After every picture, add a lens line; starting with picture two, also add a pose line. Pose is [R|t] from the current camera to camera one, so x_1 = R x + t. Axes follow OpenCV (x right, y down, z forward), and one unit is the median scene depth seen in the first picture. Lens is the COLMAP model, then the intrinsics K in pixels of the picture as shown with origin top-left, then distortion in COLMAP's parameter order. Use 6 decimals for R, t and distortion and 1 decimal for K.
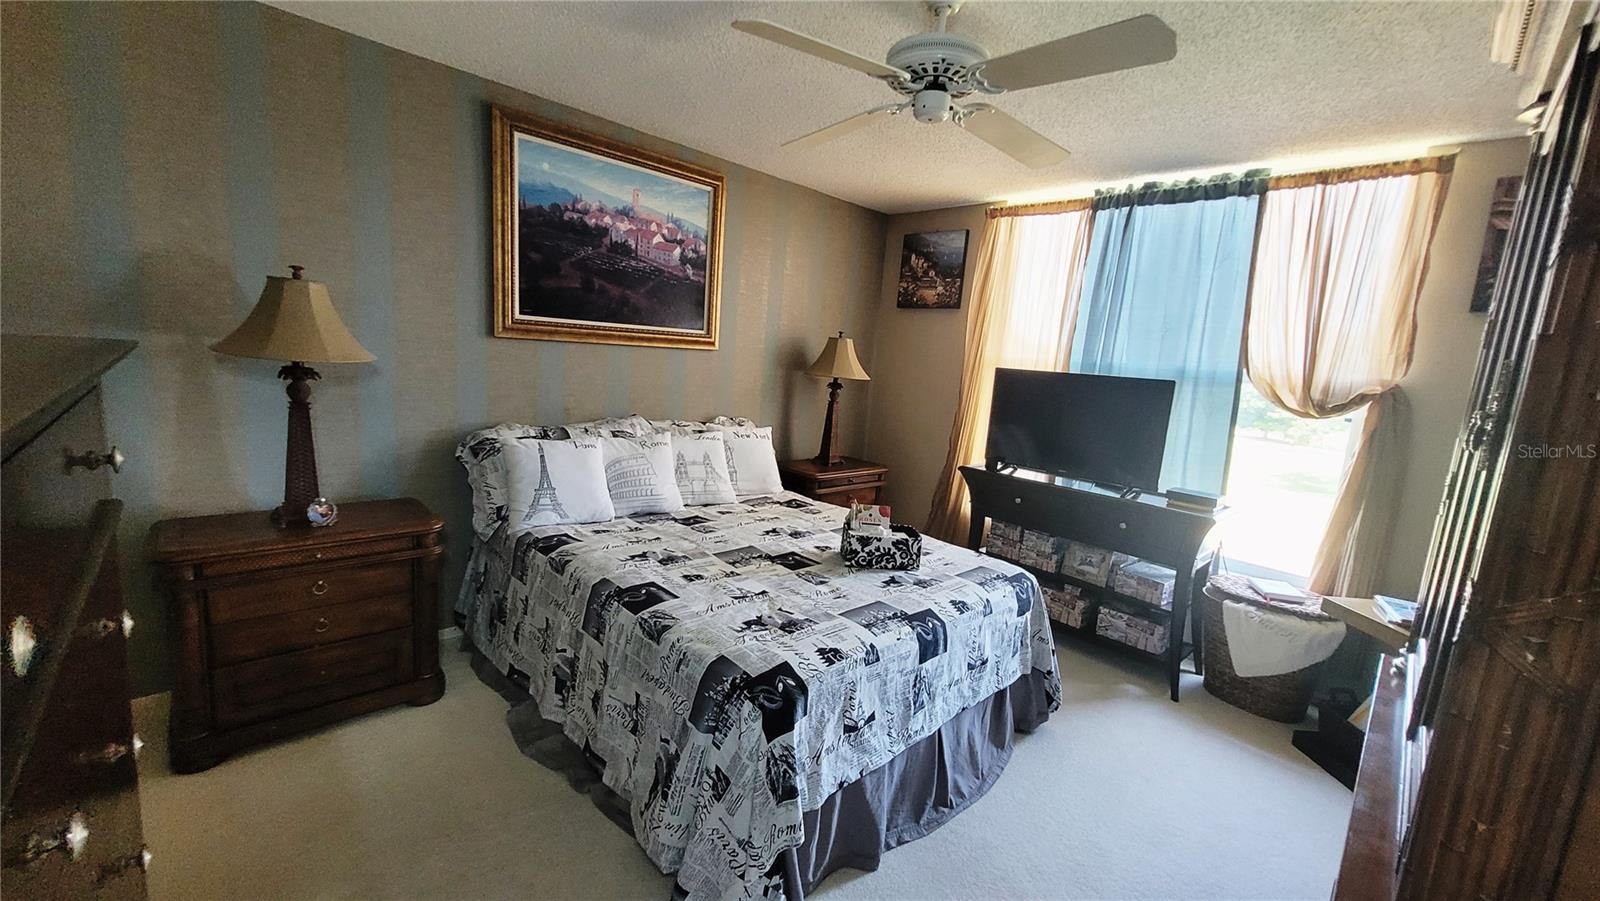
lens RADIAL K [[618.1, 0, 806.8], [0, 618.1, 449.6], [0, 0, 1]] dist [0.003515, 0.000062]
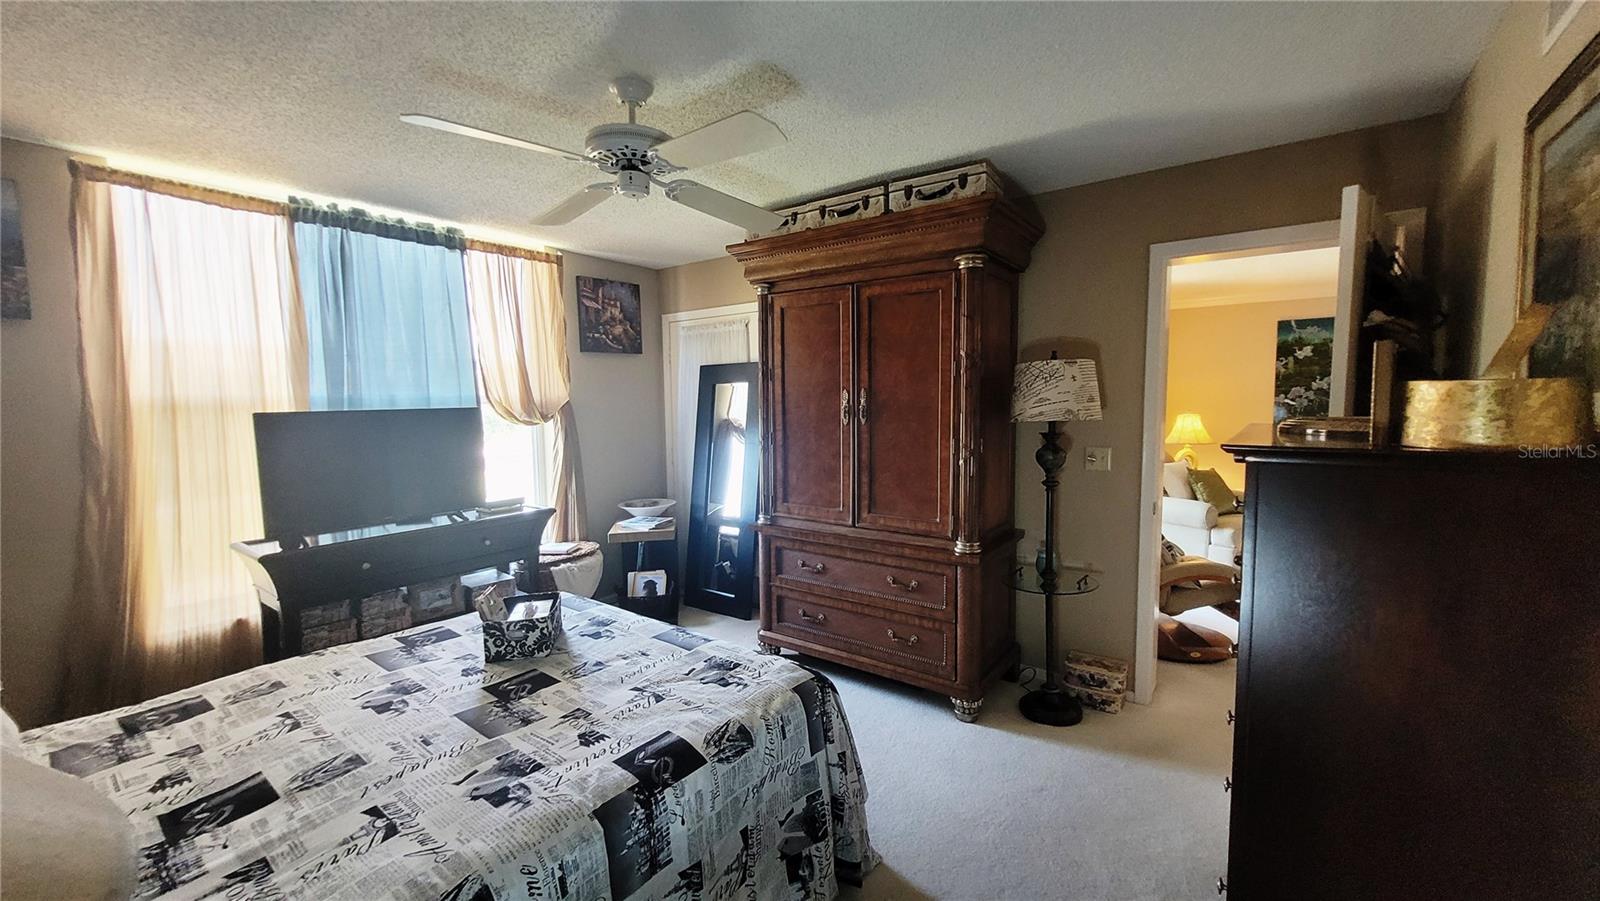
lens RADIAL K [[618.1, 0, 807.3], [0, 618.1, 447.4], [0, 0, 1]] dist [0.003515, 0.000062]
pose [[-0.148279, -0.155394, 0.976661, -0.659536], [0.156319, 0.971480, 0.178302, -0.157881], [-0.976513, 0.179109, -0.119759, 0.593274]]
